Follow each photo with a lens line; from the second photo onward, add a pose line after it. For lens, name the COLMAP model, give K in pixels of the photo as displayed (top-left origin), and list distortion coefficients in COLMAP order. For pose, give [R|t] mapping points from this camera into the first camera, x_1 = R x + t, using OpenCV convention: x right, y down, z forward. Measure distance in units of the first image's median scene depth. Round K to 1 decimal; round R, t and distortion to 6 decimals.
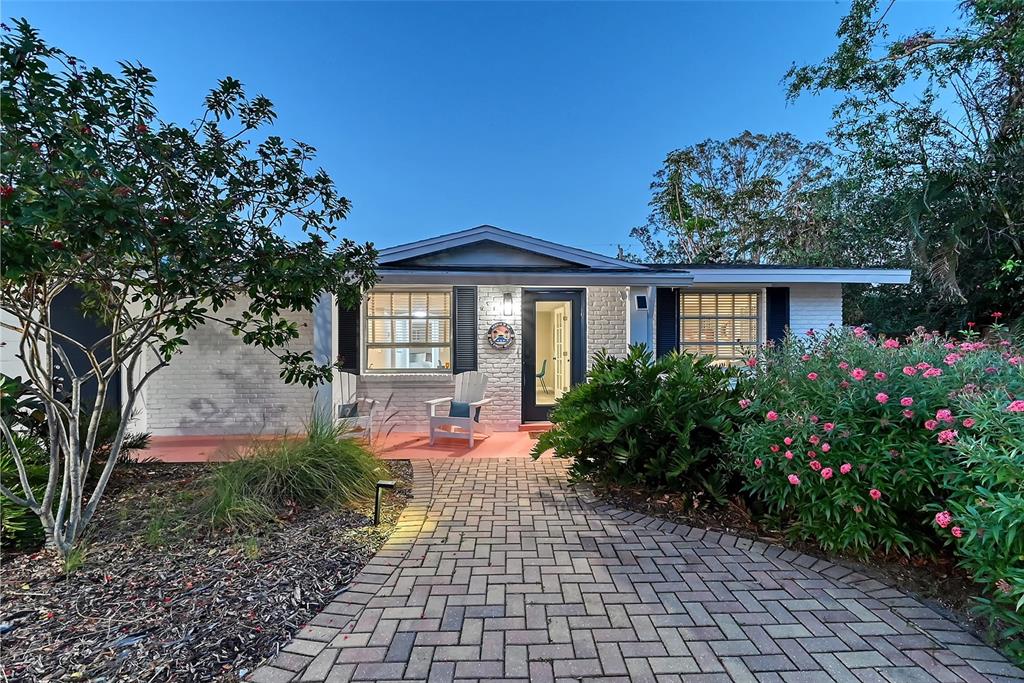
lens RADIAL K [[472.5, 0, 513.9], [0, 472.5, 343.0], [0, 0, 1]] dist [-0.002189, -0.001995]
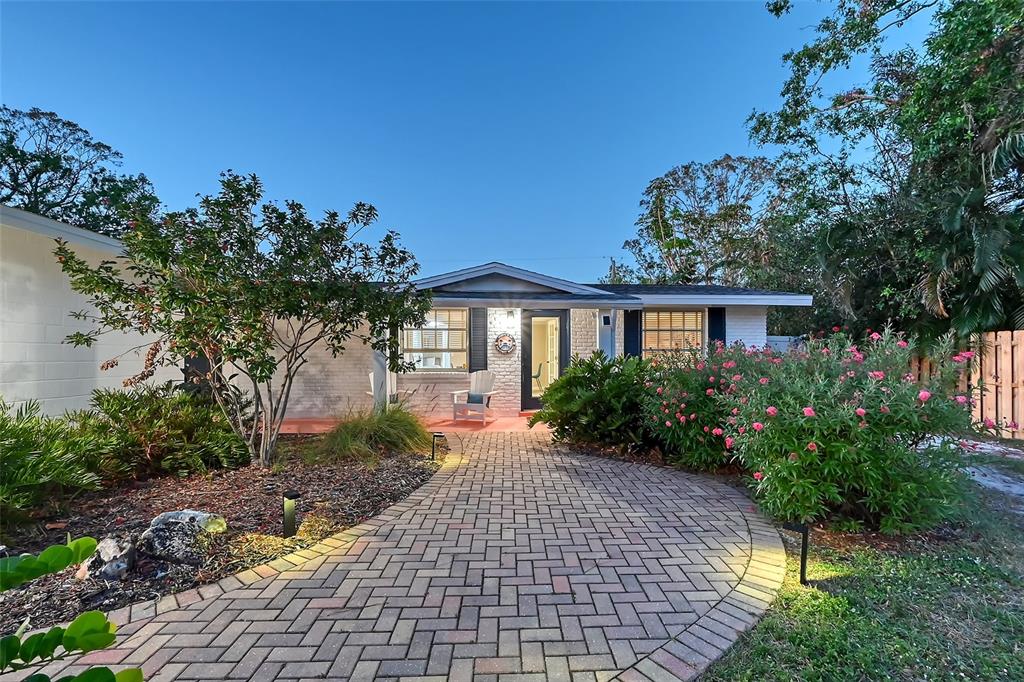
lens RADIAL K [[472.5, 0, 510.5], [0, 472.5, 310.6], [0, 0, 1]] dist [-0.002189, -0.001995]
pose [[0.999984, 0.003574, -0.004366, -0.008127], [-0.003915, 0.996735, -0.080645, -0.000948], [0.004064, 0.080661, 0.996733, -0.339291]]
